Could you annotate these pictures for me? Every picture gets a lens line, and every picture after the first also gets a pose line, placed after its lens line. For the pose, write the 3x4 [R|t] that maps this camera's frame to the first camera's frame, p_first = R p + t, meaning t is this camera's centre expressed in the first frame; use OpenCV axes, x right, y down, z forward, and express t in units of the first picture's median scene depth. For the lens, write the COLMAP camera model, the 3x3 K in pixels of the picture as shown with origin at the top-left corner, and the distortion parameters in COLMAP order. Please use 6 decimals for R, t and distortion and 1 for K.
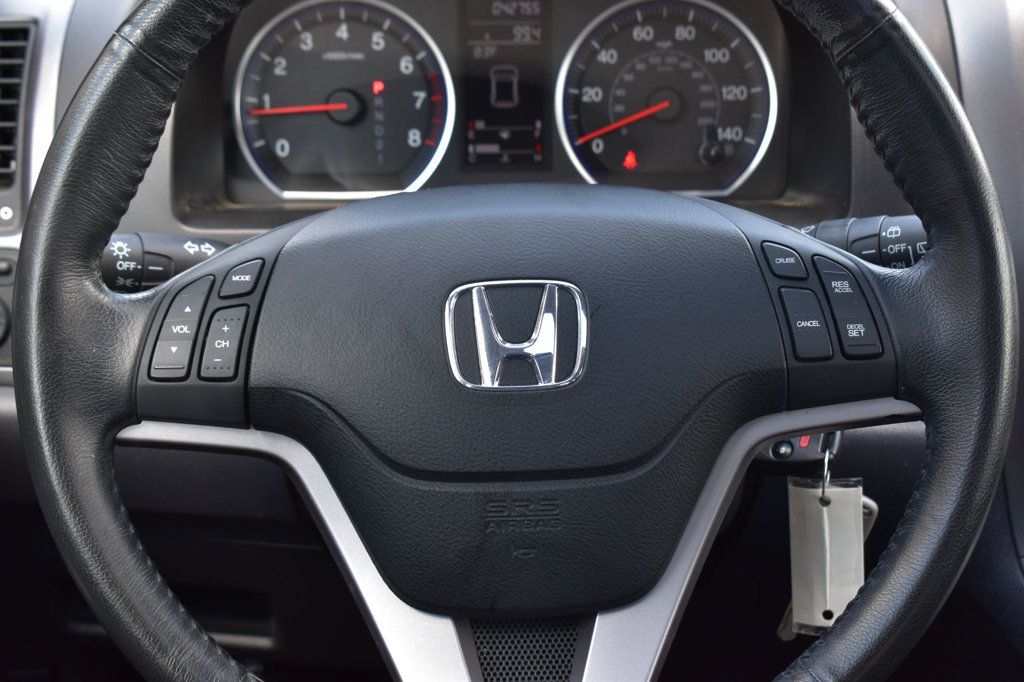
lens RADIAL K [[1957.7, 0, 512.0], [0, 1957.7, 341.0], [0, 0, 1]] dist [0.019612, 0.027787]
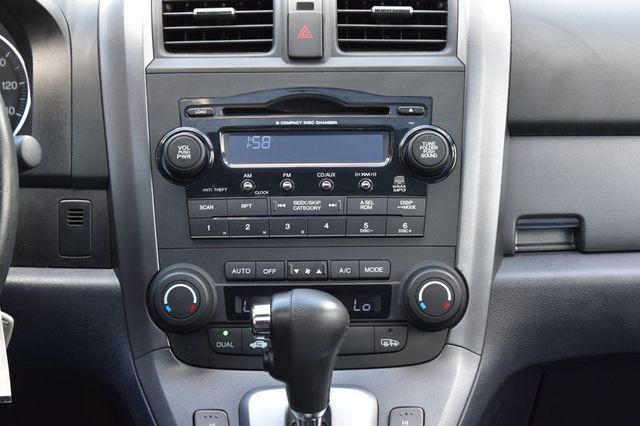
lens RADIAL K [[1438.8, 0, 320.0], [0, 1438.8, 213.0], [0, 0, 1]] dist [0.050436, 0.175902]
pose [[0.999949, -0.009555, -0.003254, 0.520873], [0.009176, 0.994792, -0.101513, 0.140369], [0.004207, 0.101478, 0.994829, -0.234456]]
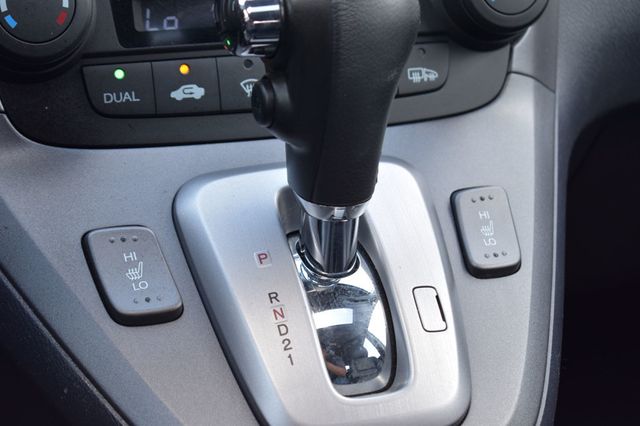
lens RADIAL K [[1438.8, 0, 320.0], [0, 1438.8, 213.0], [0, 0, 1]] dist [0.050436, 0.175902]
pose [[0.934059, -0.101612, 0.342357, 0.259552], [0.111875, 0.993669, -0.010310, 0.199951], [-0.339142, 0.047931, 0.939513, 0.522224]]
